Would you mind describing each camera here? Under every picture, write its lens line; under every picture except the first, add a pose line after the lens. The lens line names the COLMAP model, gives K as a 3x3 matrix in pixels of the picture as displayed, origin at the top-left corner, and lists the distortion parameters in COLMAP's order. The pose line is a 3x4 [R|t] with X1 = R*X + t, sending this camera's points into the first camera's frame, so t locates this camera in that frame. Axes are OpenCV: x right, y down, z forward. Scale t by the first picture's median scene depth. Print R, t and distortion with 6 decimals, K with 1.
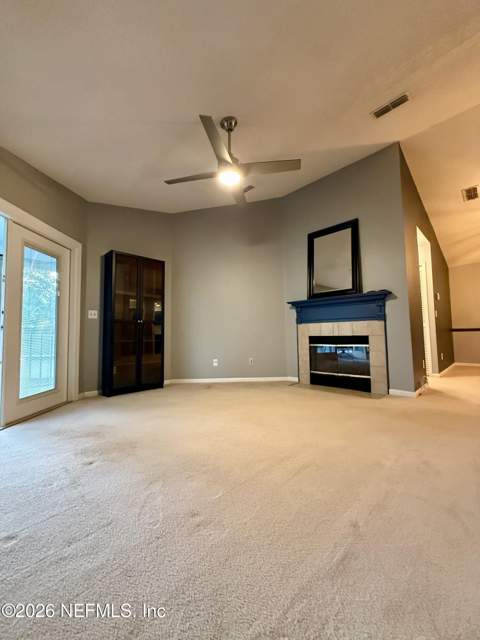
lens RADIAL K [[257.2, 0, 241.6], [0, 257.2, 319.8], [0, 0, 1]] dist [0.000168, 0.000202]
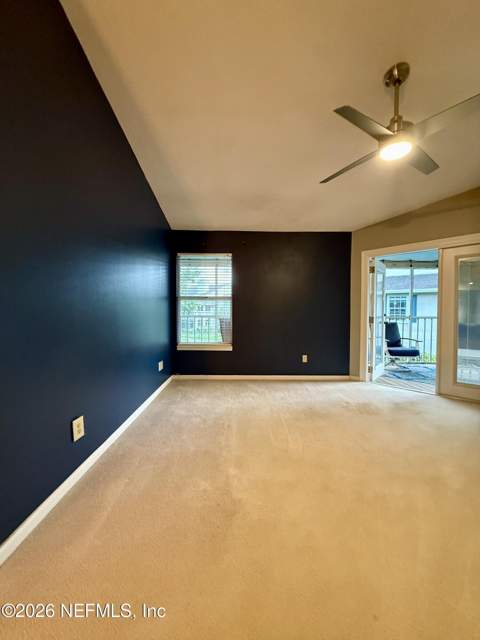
lens RADIAL K [[254.5, 0, 240.0], [0, 254.5, 319.0], [0, 0, 1]] dist [-0.000635, 0.000942]
pose [[-0.705008, 0.032645, -0.708448, 0.545241], [0.046312, 0.998927, -0.000056, -0.039914], [0.707686, -0.032849, -0.705763, 0.760418]]
